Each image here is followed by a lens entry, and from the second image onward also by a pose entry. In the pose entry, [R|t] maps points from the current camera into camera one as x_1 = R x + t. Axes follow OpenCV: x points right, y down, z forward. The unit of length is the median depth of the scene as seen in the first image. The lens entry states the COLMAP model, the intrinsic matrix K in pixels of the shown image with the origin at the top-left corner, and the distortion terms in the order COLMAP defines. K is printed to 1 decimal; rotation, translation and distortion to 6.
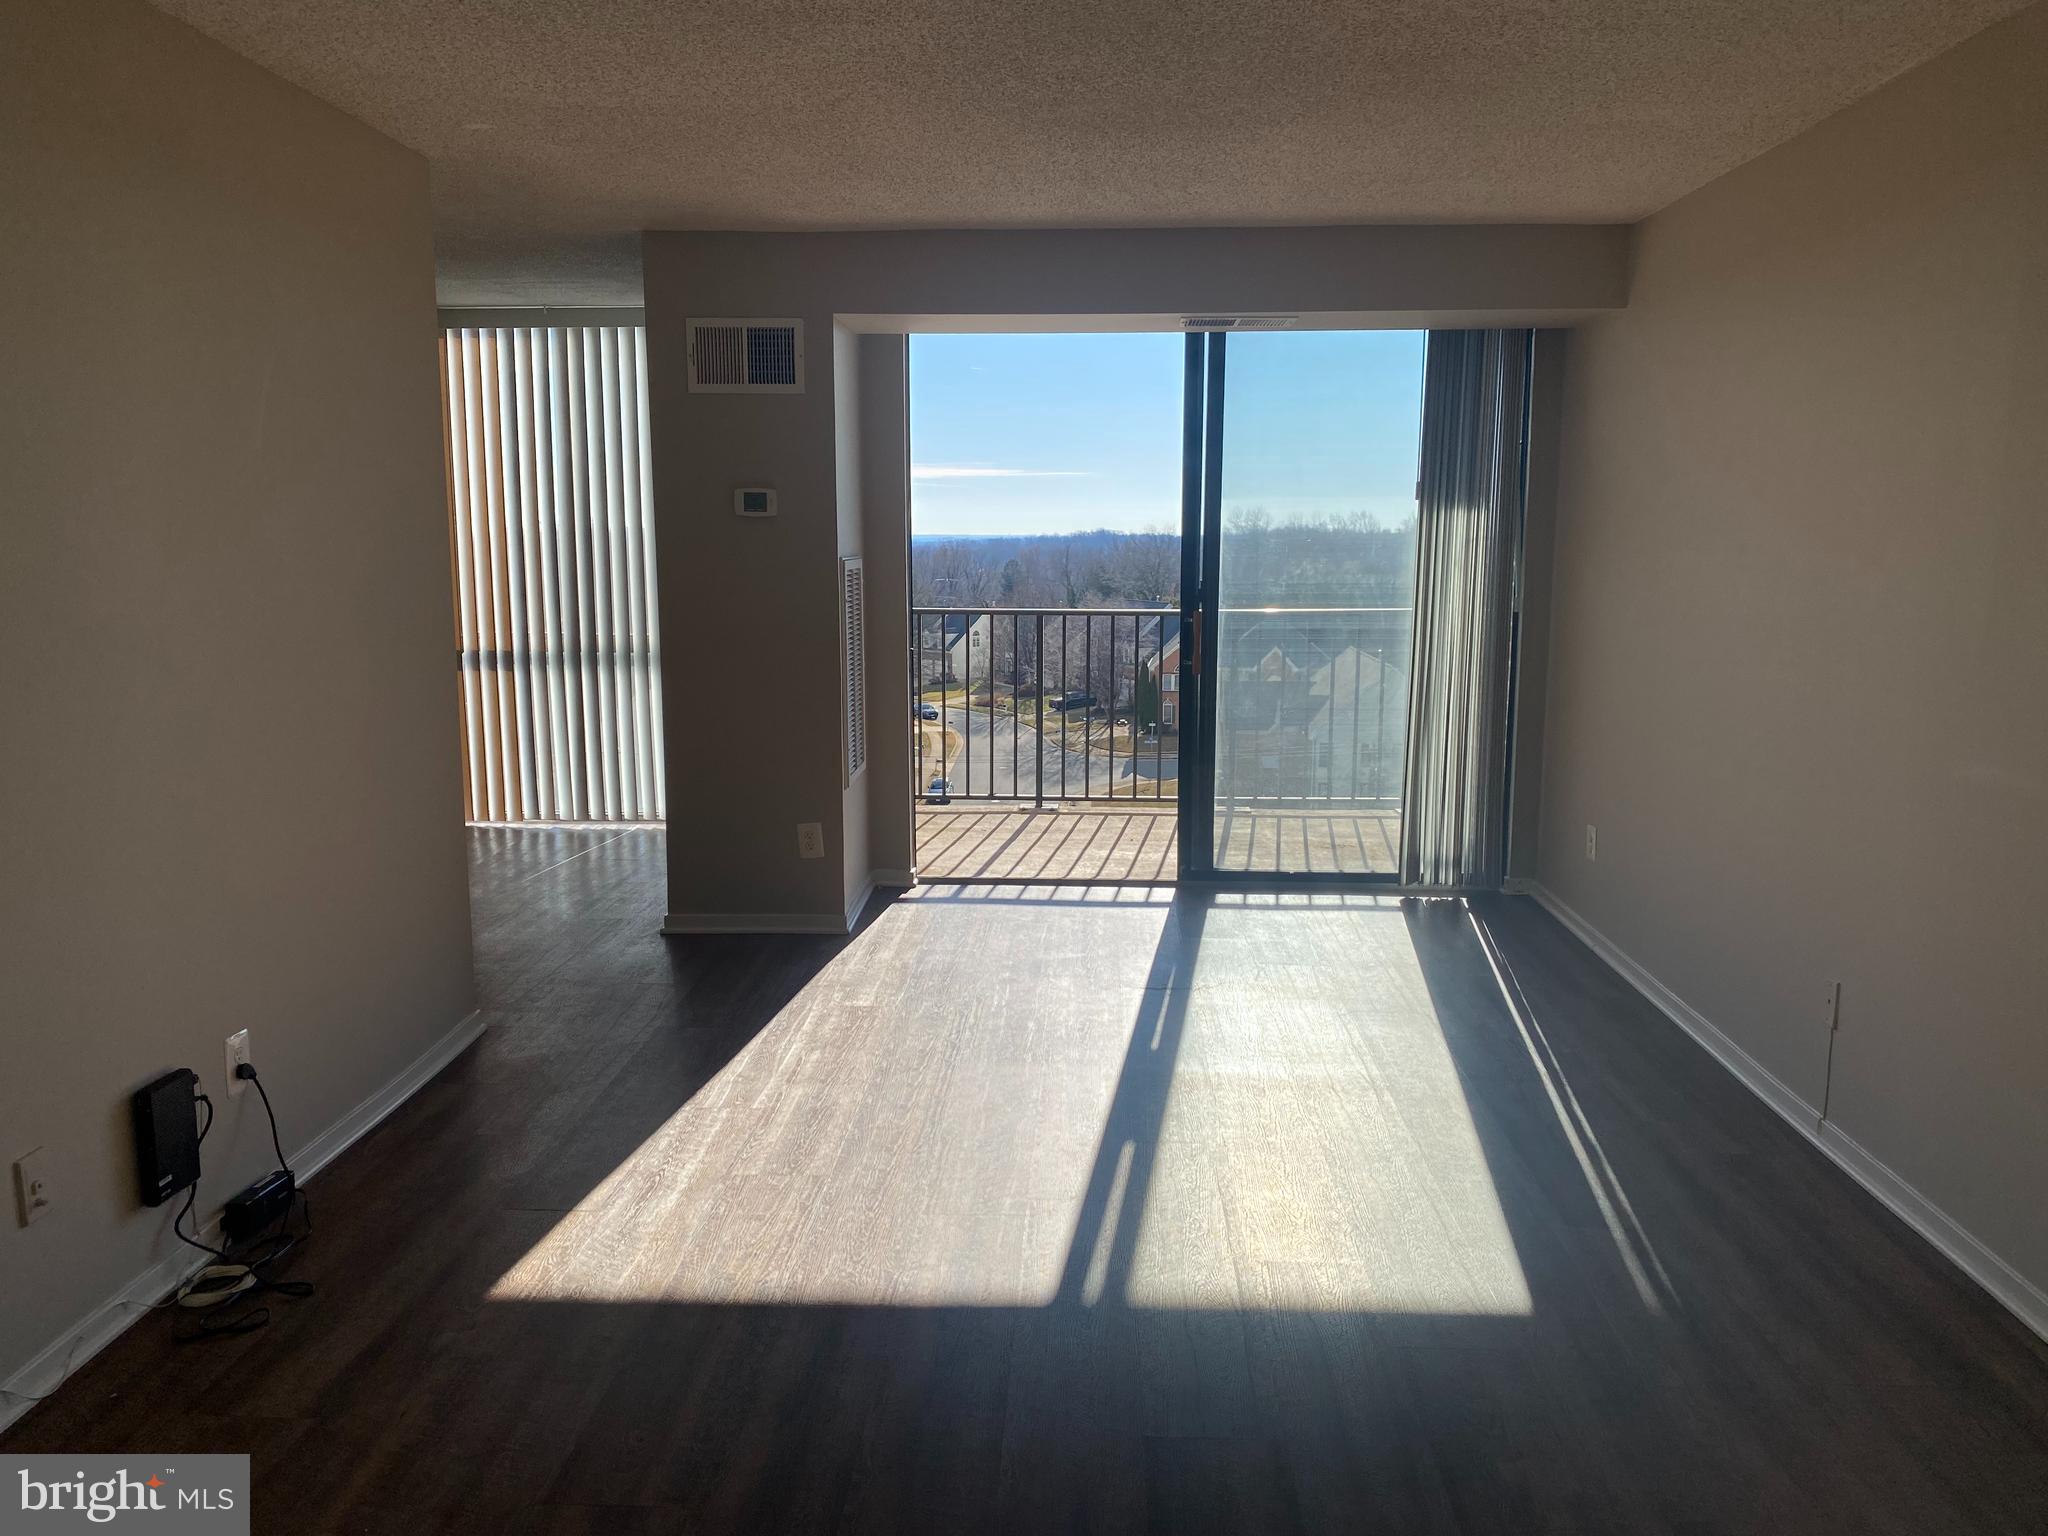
lens RADIAL K [[1555.7, 0, 1023.0], [0, 1555.7, 763.8], [0, 0, 1]] dist [0.030717, -0.026344]
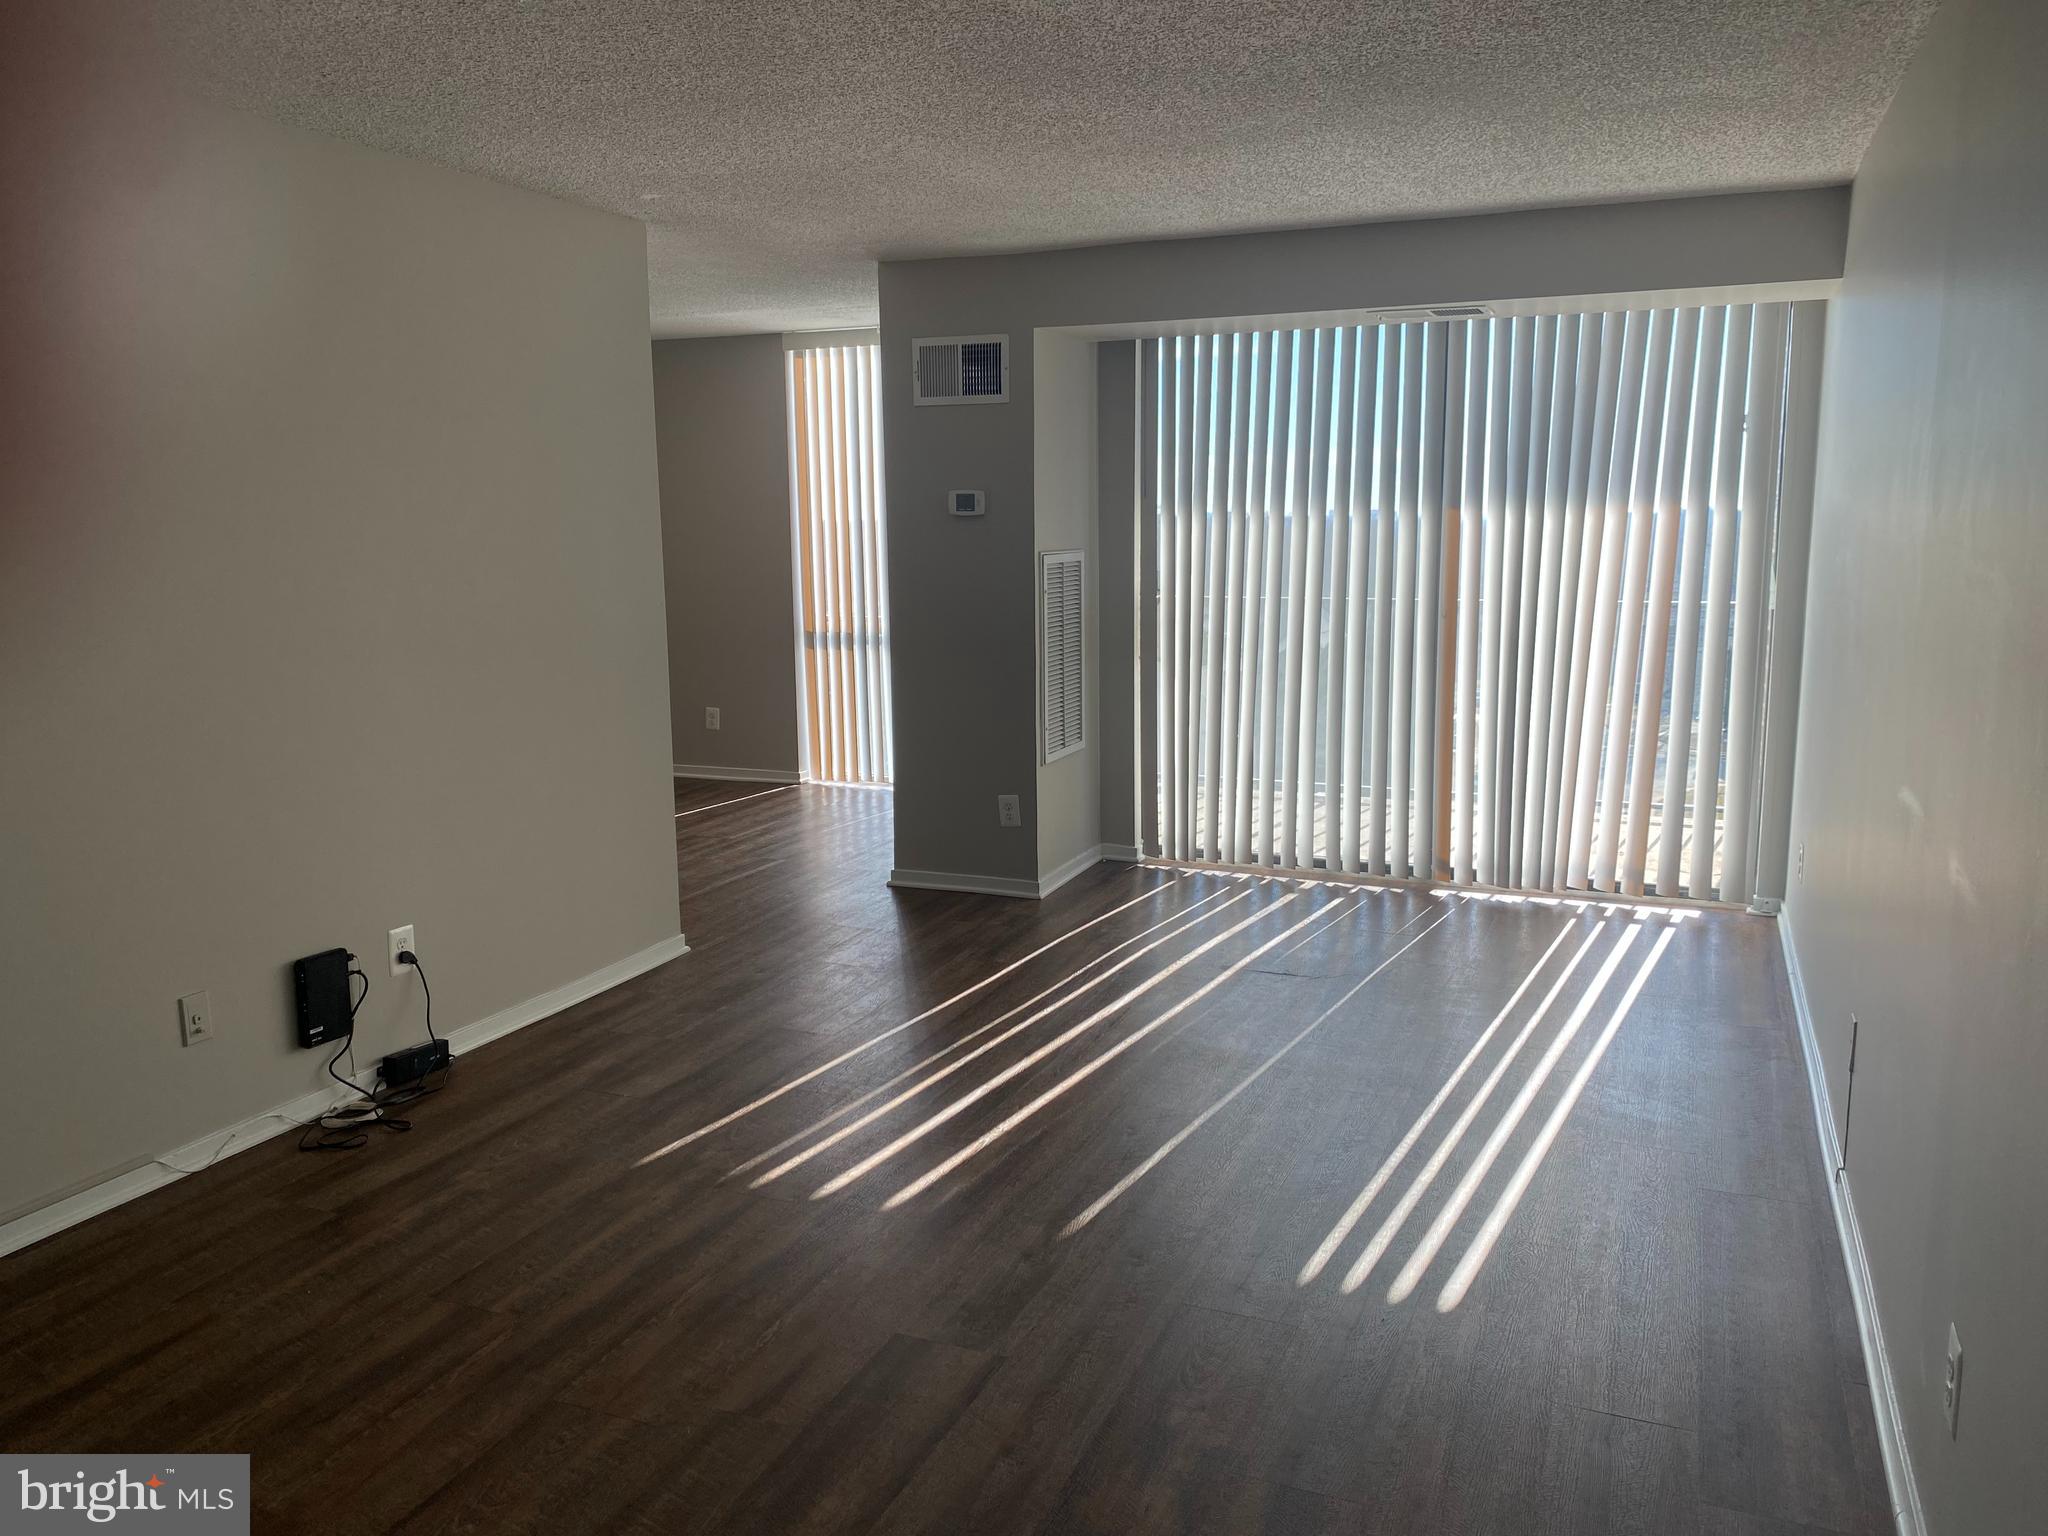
lens RADIAL K [[1555.7, 0, 1041.7], [0, 1555.7, 746.9], [0, 0, 1]] dist [0.030717, -0.026344]
pose [[0.940281, 0.042243, -0.337767, 0.417672], [-0.041833, 0.999088, 0.008494, -0.009054], [0.337818, 0.006143, 0.941191, -0.034190]]
